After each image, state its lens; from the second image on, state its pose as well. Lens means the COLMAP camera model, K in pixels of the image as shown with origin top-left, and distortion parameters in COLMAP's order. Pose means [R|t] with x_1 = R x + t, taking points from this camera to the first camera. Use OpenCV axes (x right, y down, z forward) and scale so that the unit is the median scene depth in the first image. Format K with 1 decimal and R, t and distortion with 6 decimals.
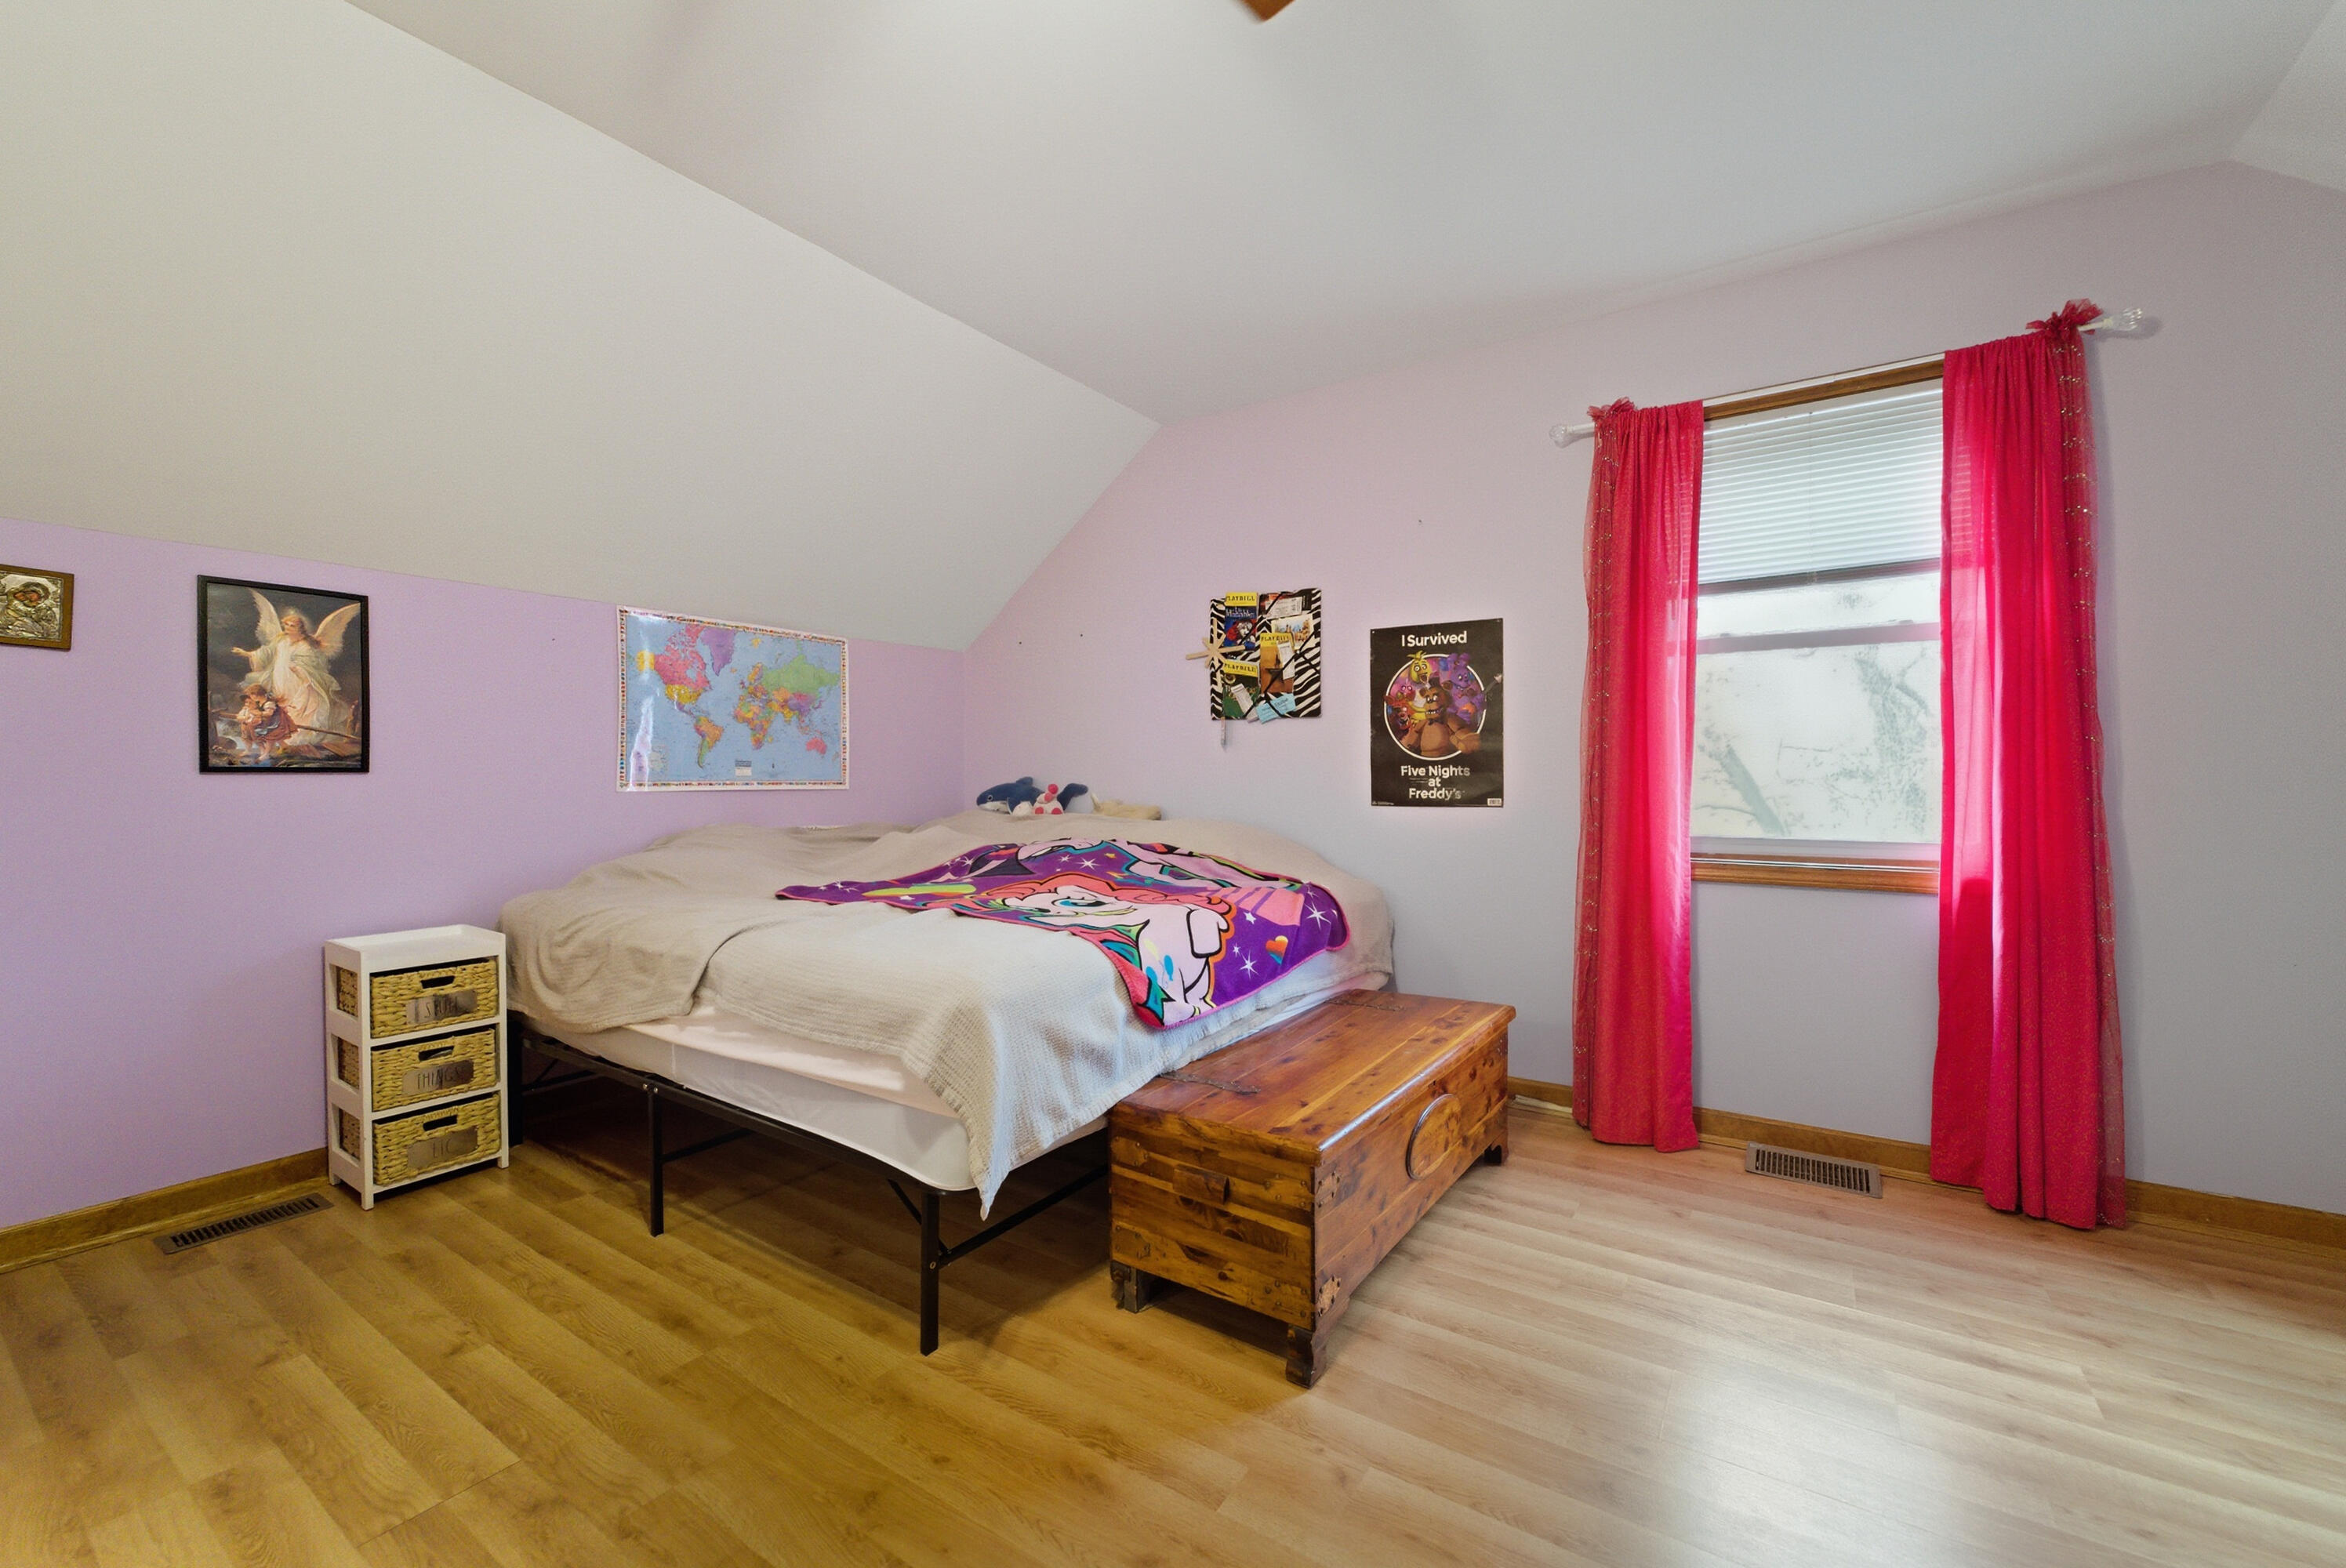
lens RADIAL K [[957.1, 0, 1172.7], [0, 957.1, 775.6], [0, 0, 1]] dist [-0.000927, -0.000586]
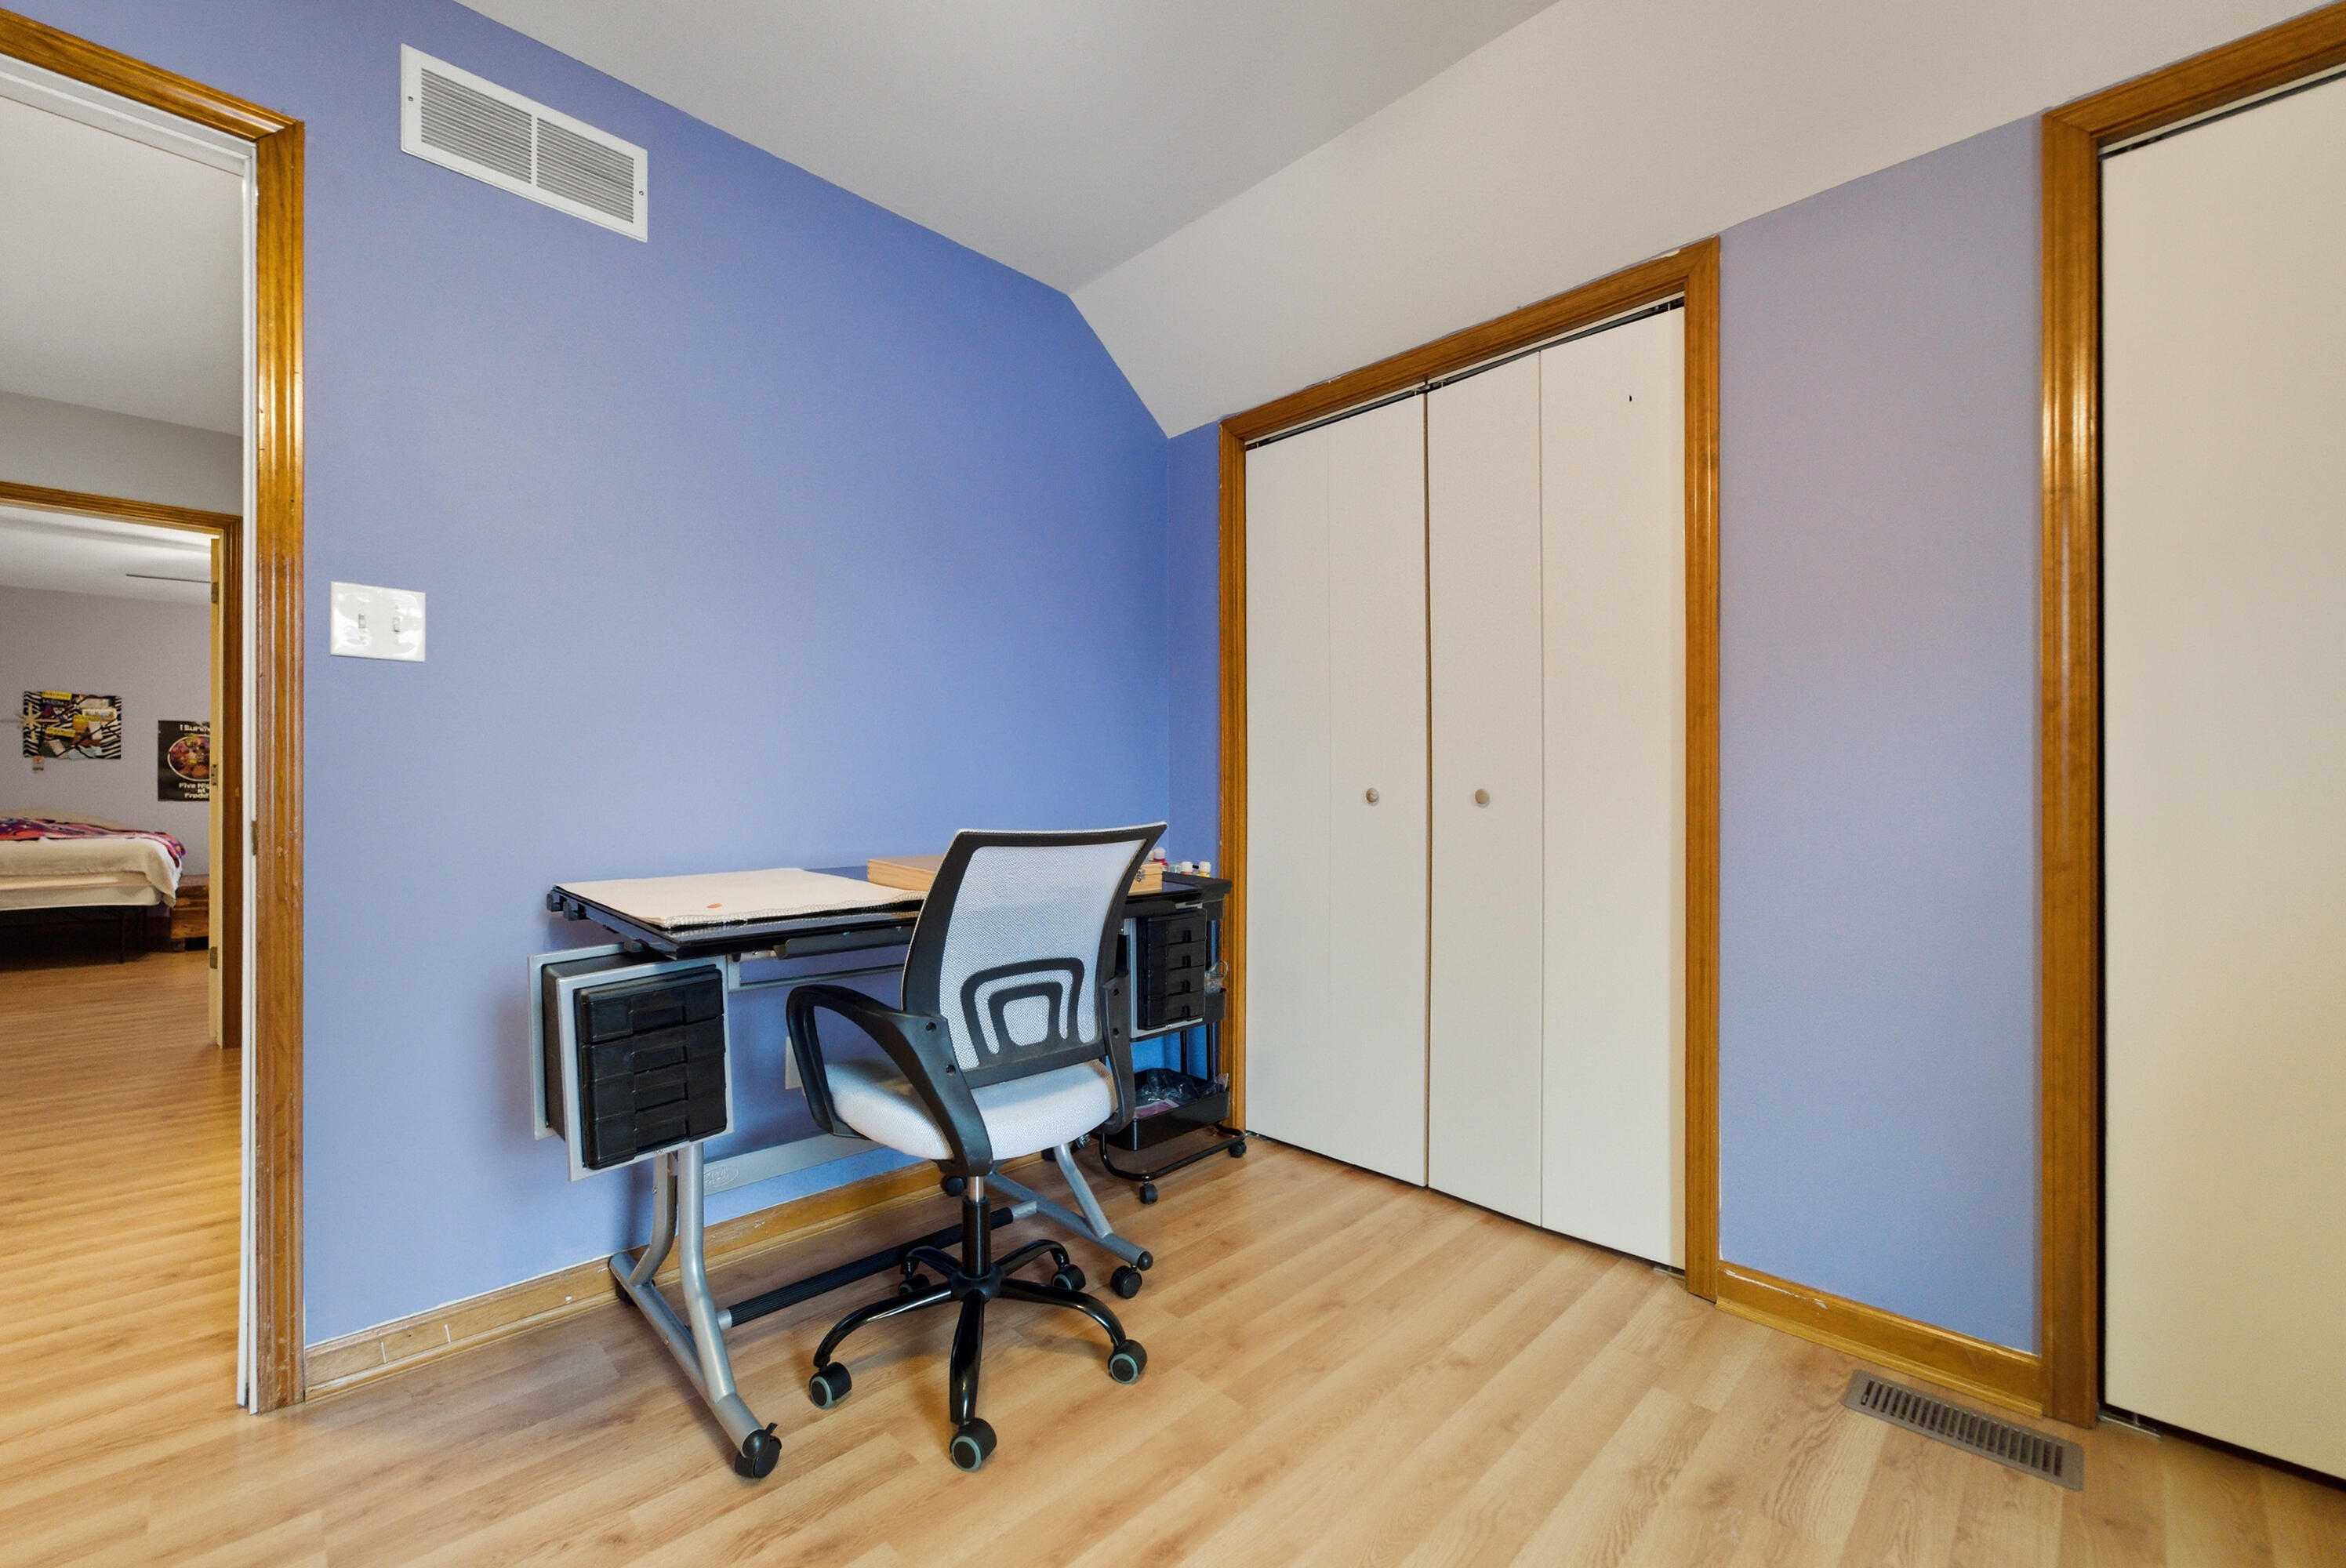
lens RADIAL K [[957.1, 0, 1171.7], [0, 957.1, 785.0], [0, 0, 1]] dist [-0.000927, -0.000586]
pose [[0.193224, 0.005310, 0.981140, -1.401850], [0.002380, 0.999980, -0.005881, 0.011720], [-0.981152, 0.003471, 0.193207, -1.589603]]
